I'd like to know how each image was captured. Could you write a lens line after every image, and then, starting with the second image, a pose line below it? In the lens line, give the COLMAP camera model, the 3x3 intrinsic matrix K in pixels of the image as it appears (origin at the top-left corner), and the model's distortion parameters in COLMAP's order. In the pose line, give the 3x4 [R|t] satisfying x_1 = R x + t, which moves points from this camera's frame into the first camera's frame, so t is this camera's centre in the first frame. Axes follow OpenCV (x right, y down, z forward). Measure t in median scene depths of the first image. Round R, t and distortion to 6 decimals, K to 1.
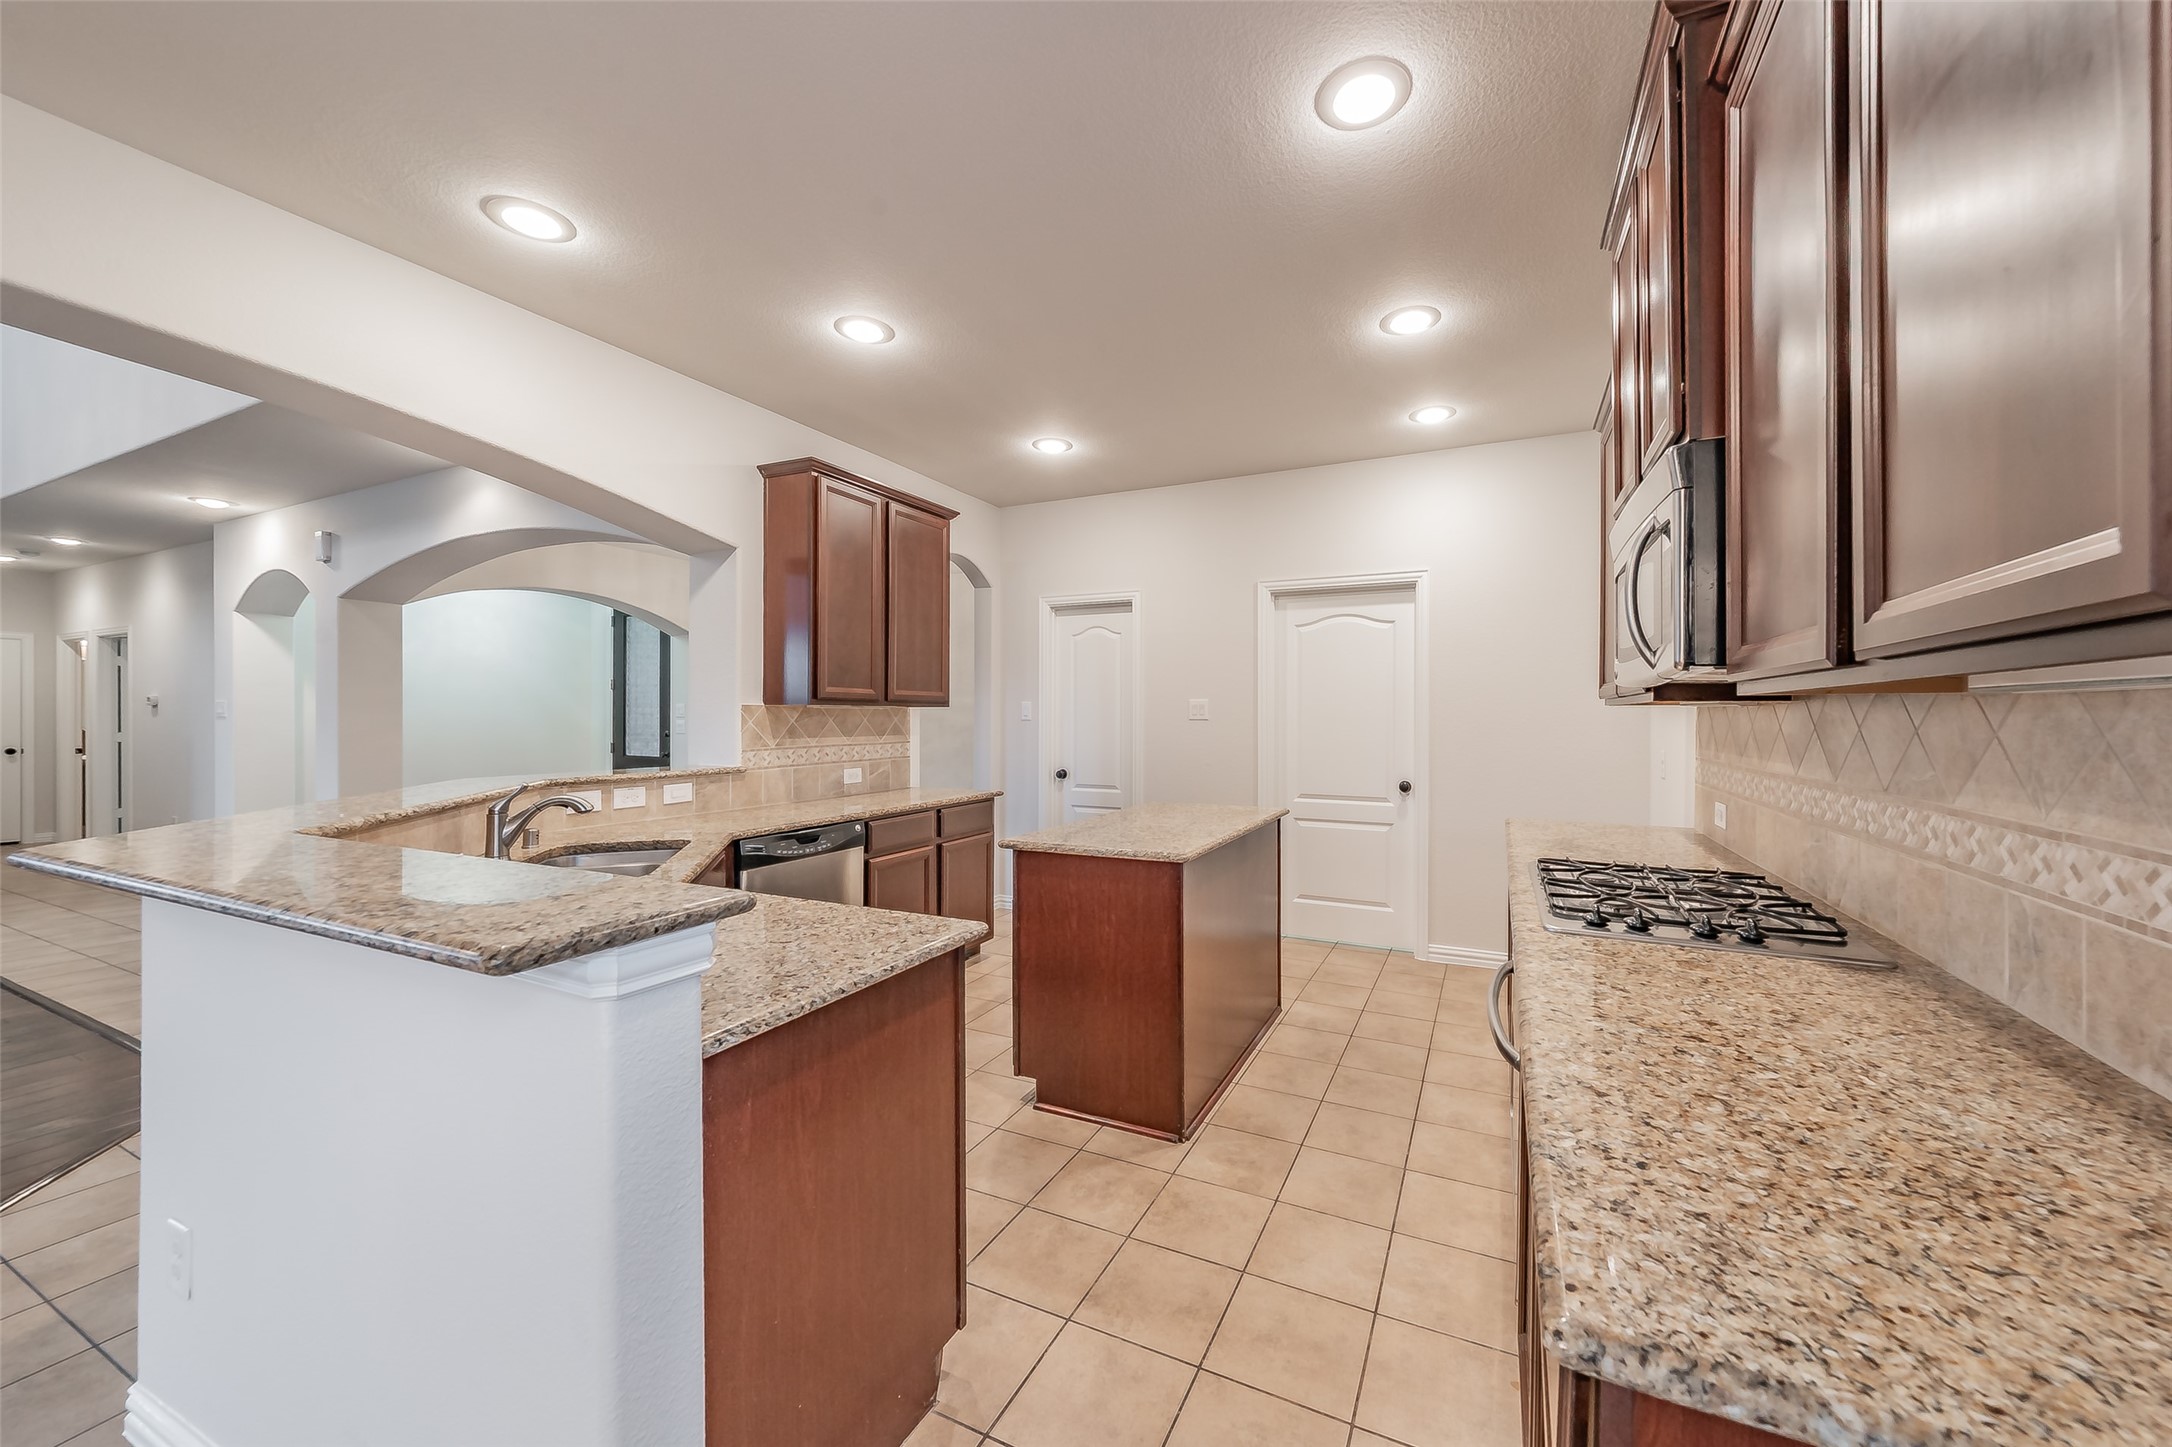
lens RADIAL K [[789.8, 0, 1137.6], [0, 789.8, 716.4], [0, 0, 1]] dist [-0.008080, 0.000073]
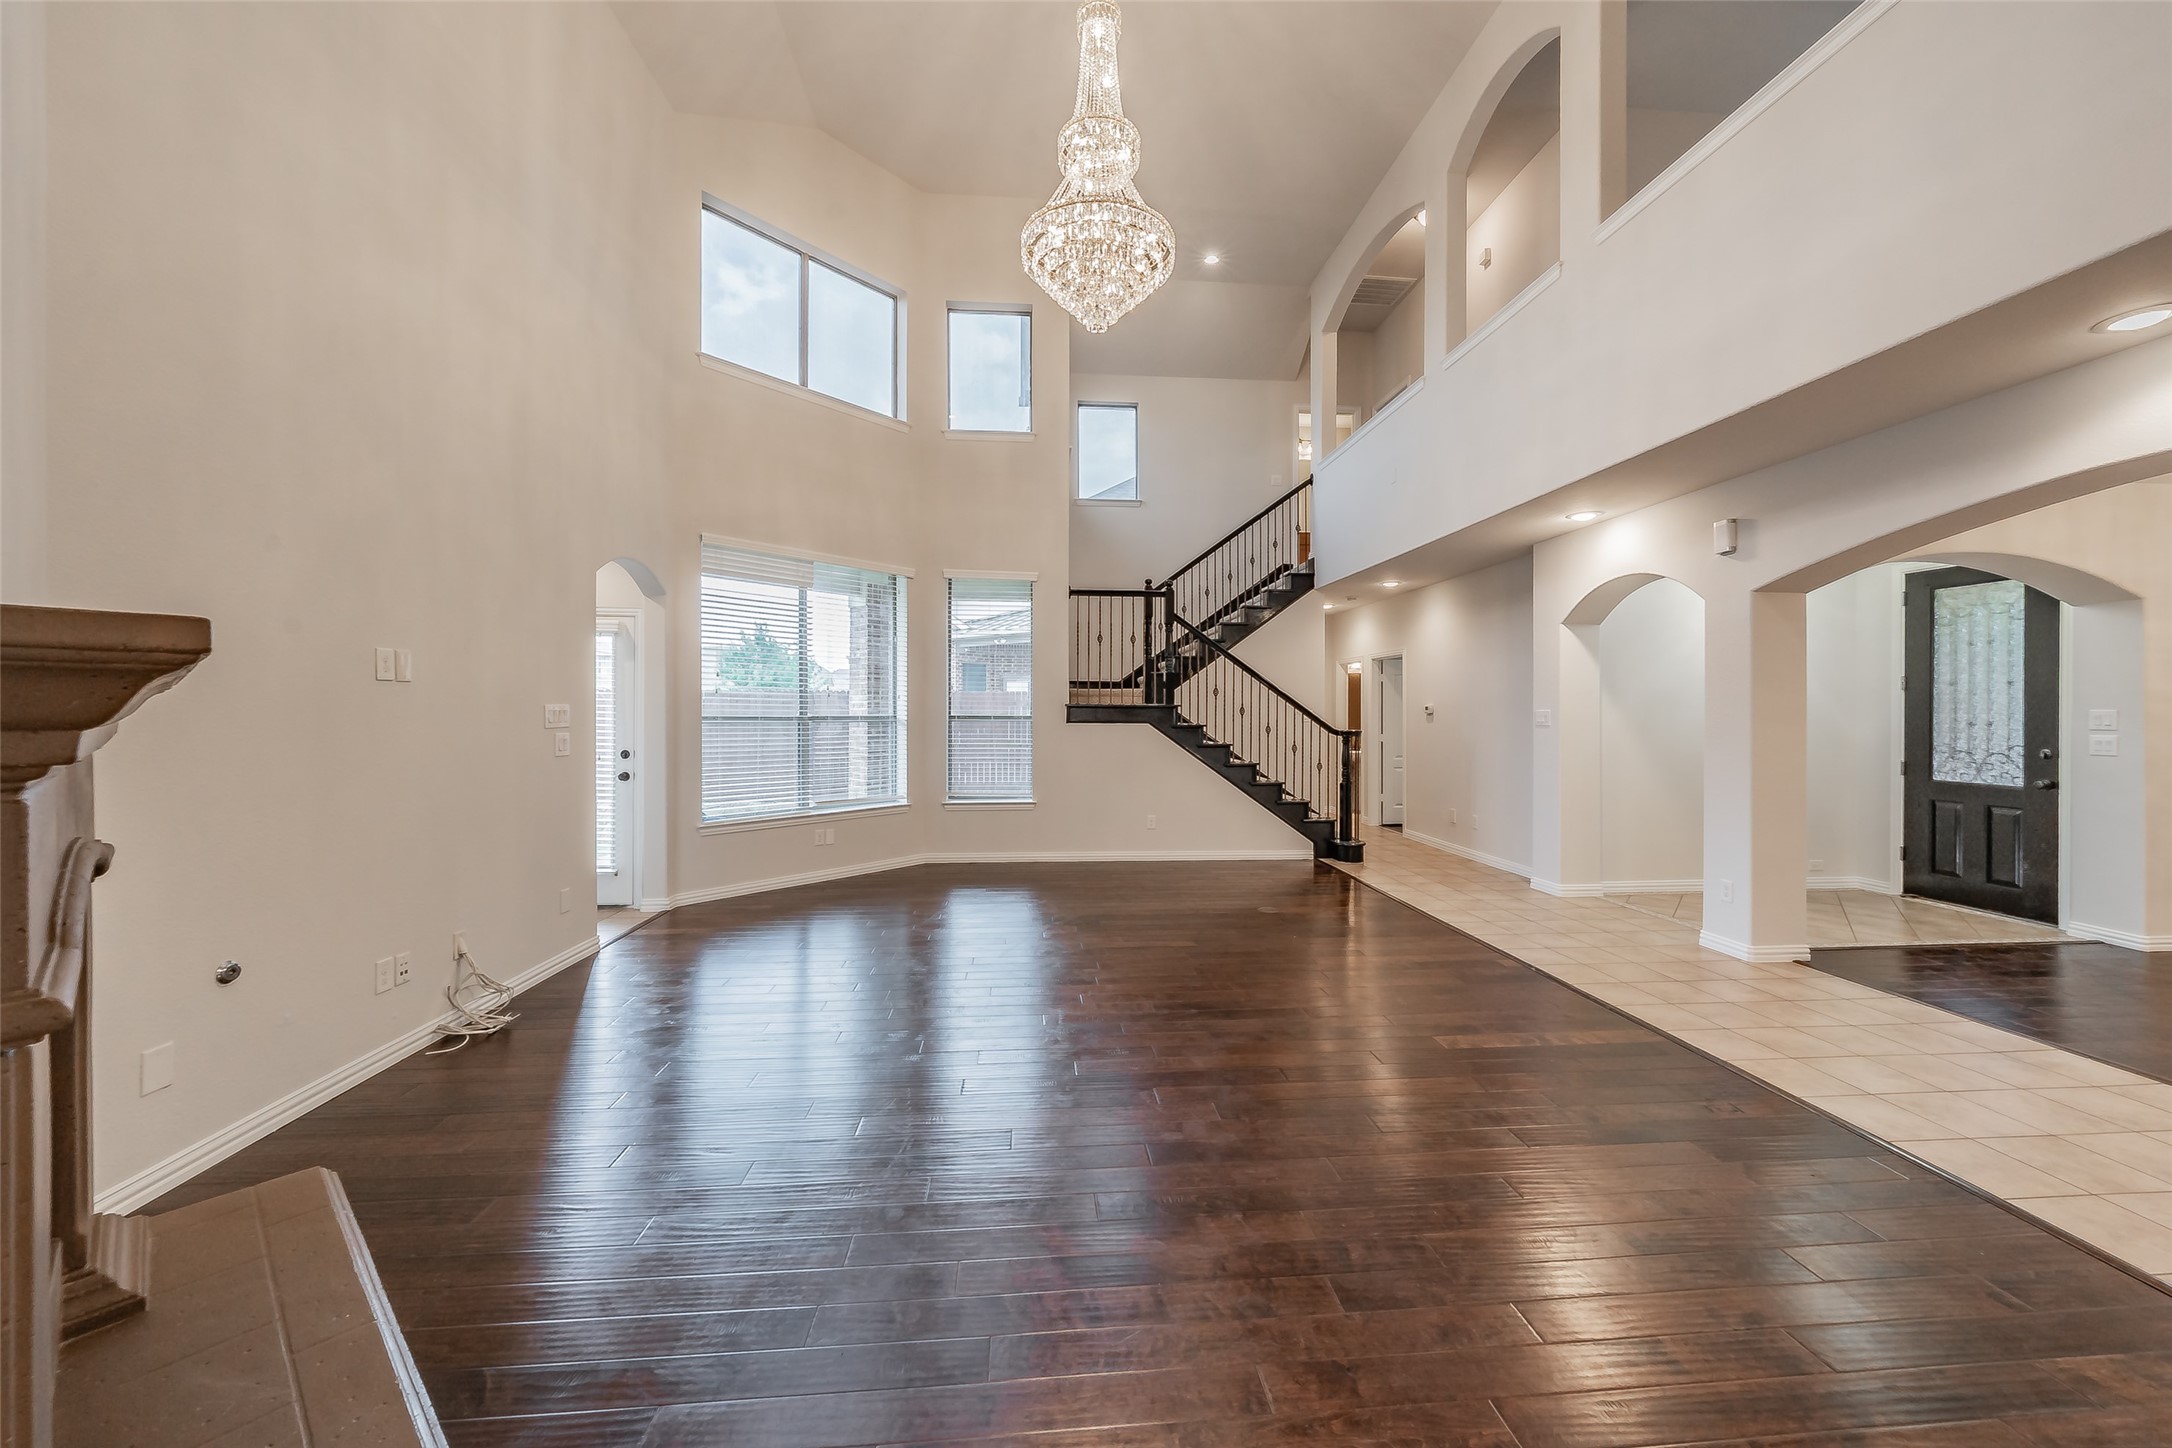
lens RADIAL K [[795.1, 0, 1095.6], [0, 795.1, 716.4], [0, 0, 1]] dist [0.001129, 0.000136]
pose [[0.496836, 0.002024, -0.867842, -0.724033], [-0.002062, 0.999997, 0.001152, -0.015785], [0.867842, 0.001217, 0.496839, -0.074246]]
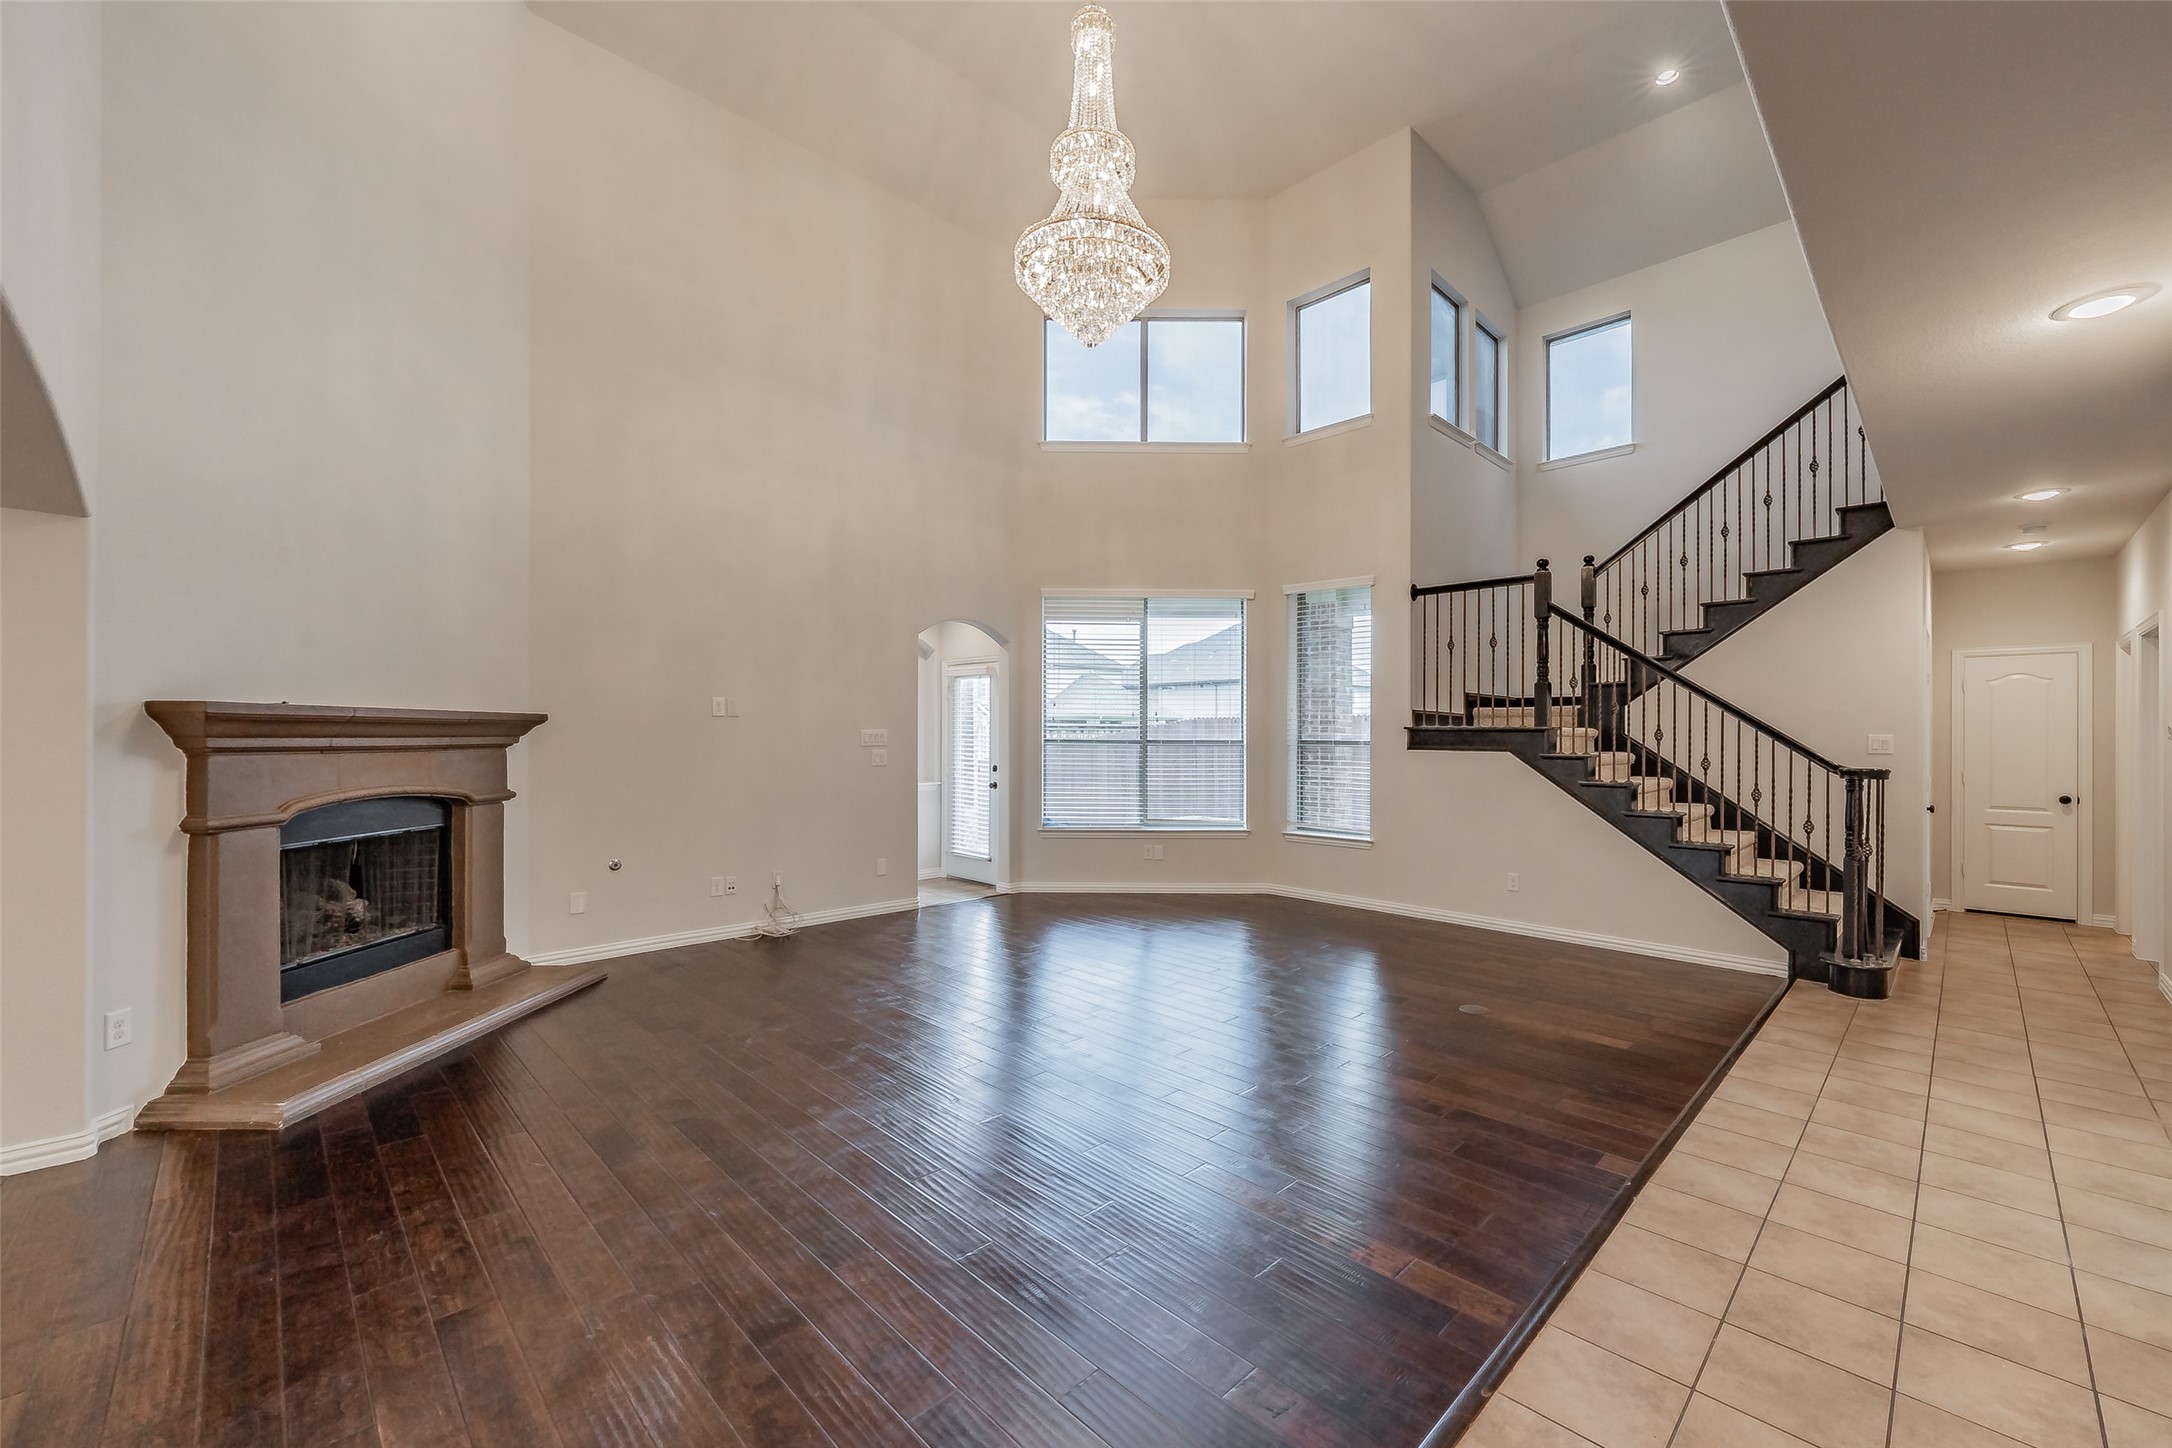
lens RADIAL K [[862.0, 0, 1134.6], [0, 862.0, 739.0], [0, 0, 1]] dist [0.003994, 0.000026]
pose [[-0.332953, -0.000993, -0.942943, -0.613094], [-0.006554, 0.999978, 0.001261, -0.017167], [0.942921, 0.006600, -0.332952, 0.771046]]
